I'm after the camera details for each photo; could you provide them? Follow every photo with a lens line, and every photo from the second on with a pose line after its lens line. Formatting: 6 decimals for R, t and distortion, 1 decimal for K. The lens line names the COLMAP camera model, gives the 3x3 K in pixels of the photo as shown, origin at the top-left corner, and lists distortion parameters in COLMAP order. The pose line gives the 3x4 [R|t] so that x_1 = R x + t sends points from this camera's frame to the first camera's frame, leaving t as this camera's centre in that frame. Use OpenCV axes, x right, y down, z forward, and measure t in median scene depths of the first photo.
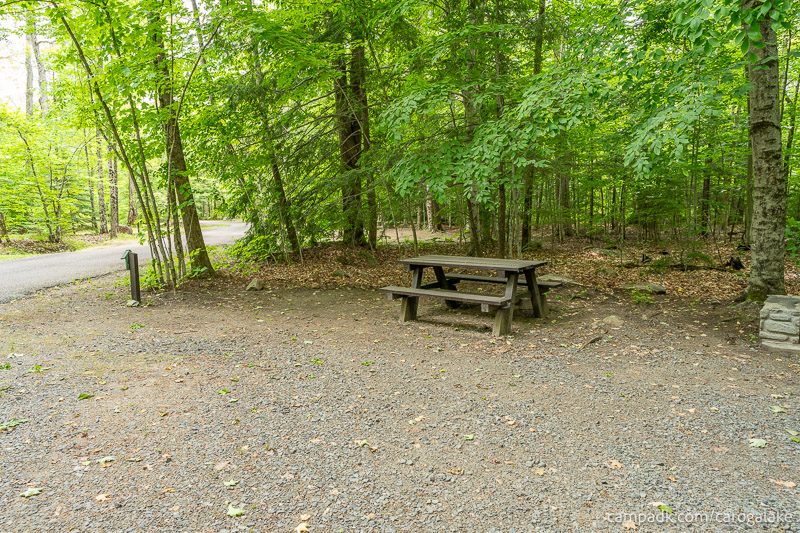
lens RADIAL K [[587.8, 0, 400.0], [0, 587.8, 266.5], [0, 0, 1]] dist [0.037352, -0.000691]
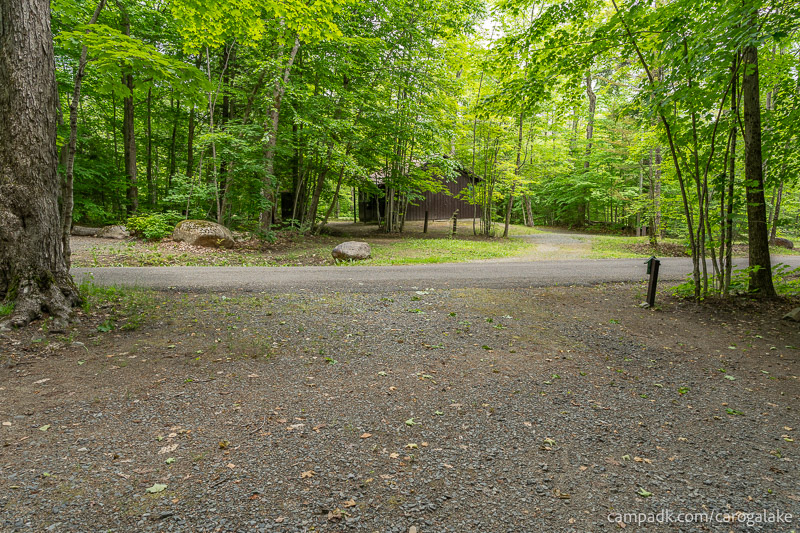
lens RADIAL K [[587.8, 0, 400.0], [0, 587.8, 266.5], [0, 0, 1]] dist [0.037352, -0.000691]
pose [[0.475180, 0.117491, -0.872009, 0.100220], [-0.131171, 0.989429, 0.061833, -0.005837], [0.870056, 0.085001, 0.485569, 0.027813]]
